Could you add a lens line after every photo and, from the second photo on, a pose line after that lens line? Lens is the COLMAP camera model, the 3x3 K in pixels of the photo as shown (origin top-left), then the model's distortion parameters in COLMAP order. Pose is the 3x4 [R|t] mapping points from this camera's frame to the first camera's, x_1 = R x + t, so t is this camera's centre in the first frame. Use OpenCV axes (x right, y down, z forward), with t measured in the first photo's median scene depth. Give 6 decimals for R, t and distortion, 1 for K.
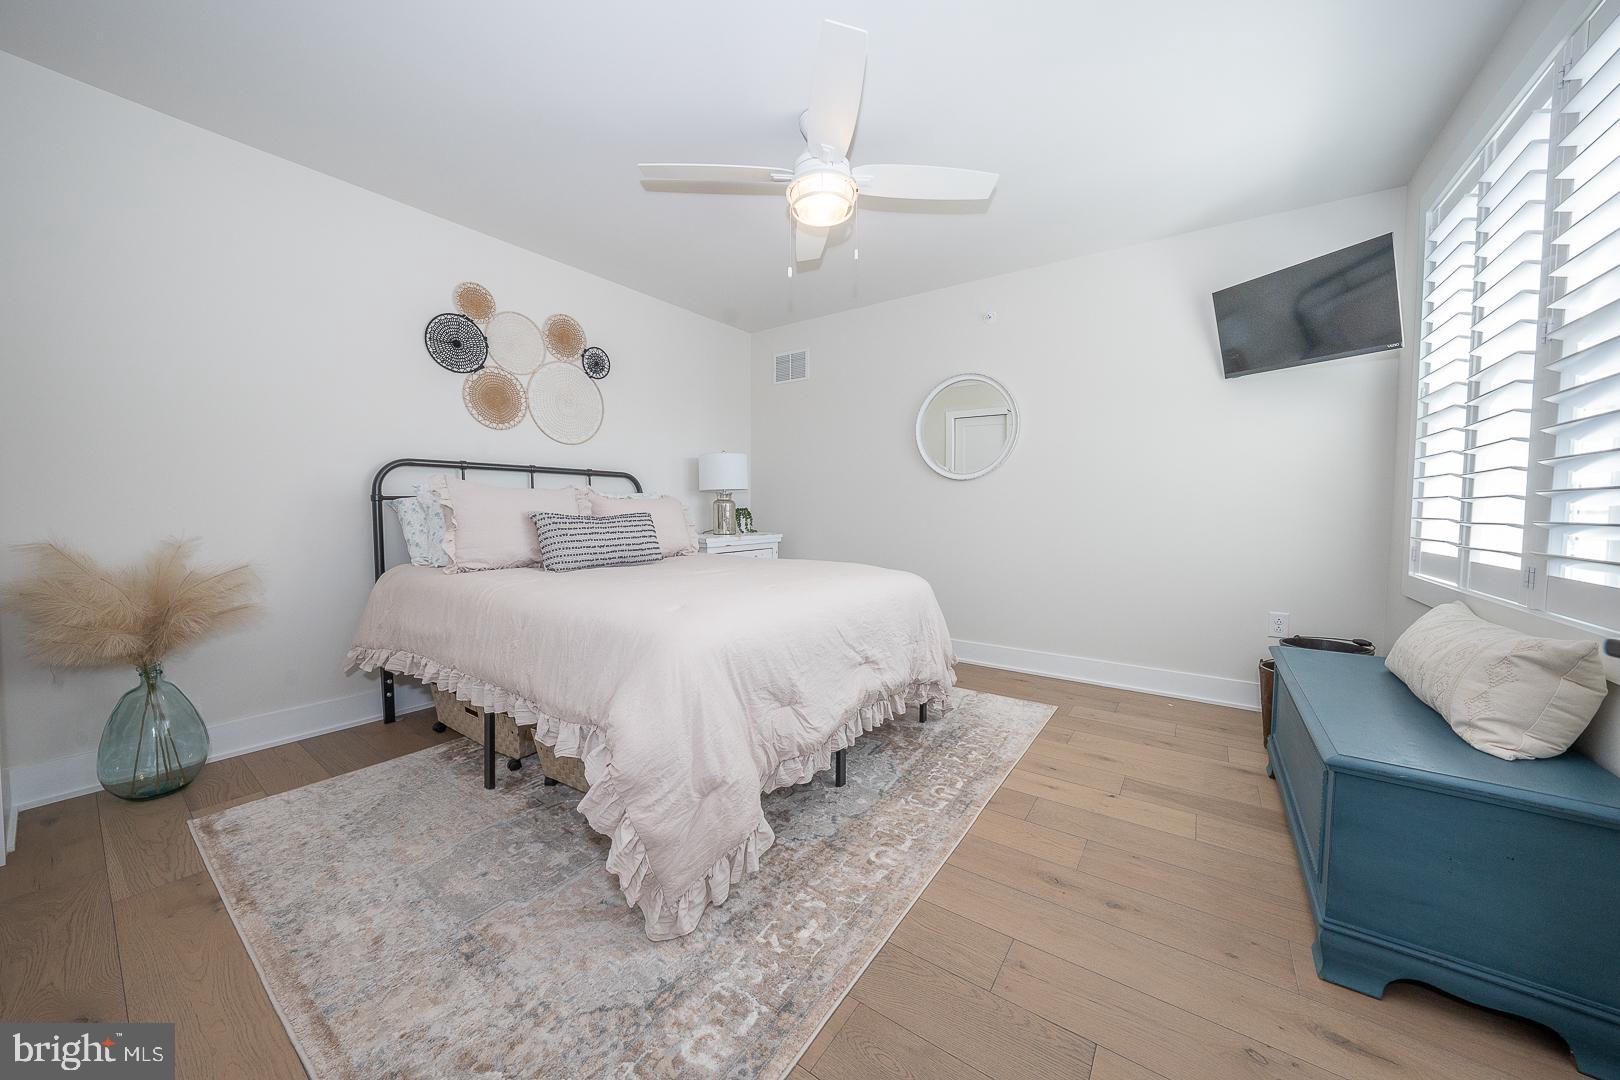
lens RADIAL K [[557.4, 0, 812.1], [0, 557.4, 539.4], [0, 0, 1]] dist [-0.023153, 0.004457]
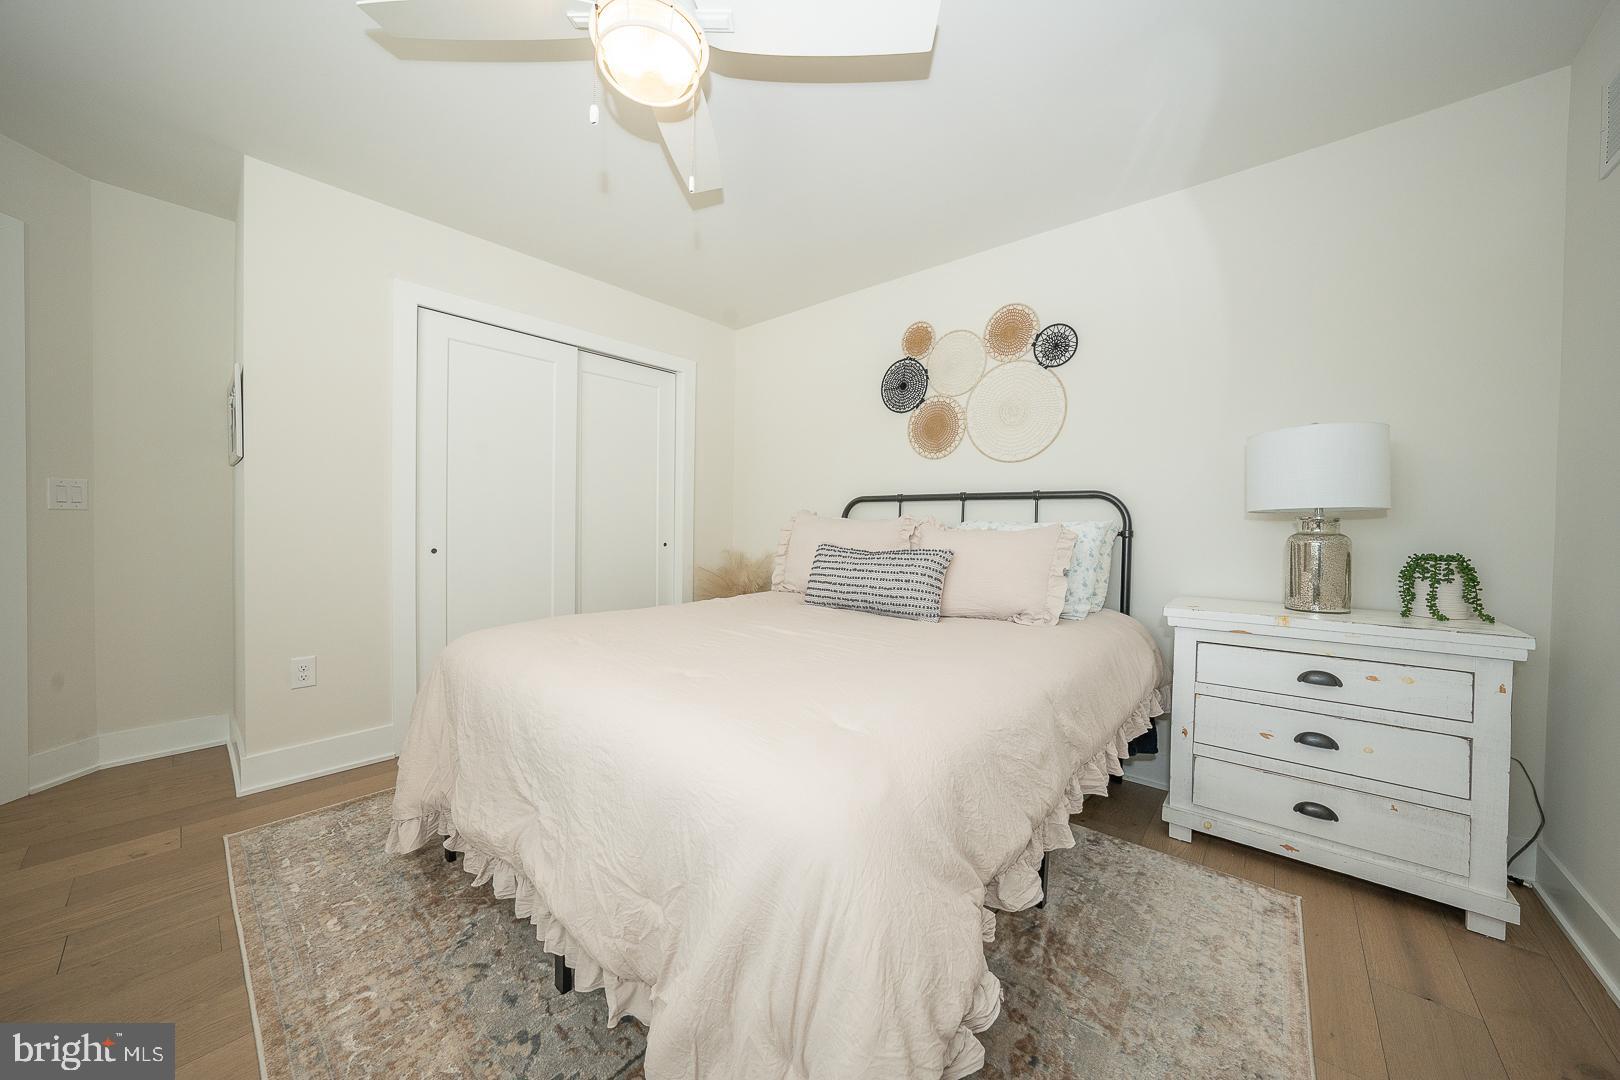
lens RADIAL K [[557.4, 0, 812.0], [0, 557.4, 529.7], [0, 0, 1]] dist [-0.023153, 0.004457]
pose [[-0.084824, -0.006716, -0.996373, 0.432012], [-0.076309, 0.997084, -0.000225, -0.060393], [0.993470, 0.076014, -0.085089, 0.902501]]
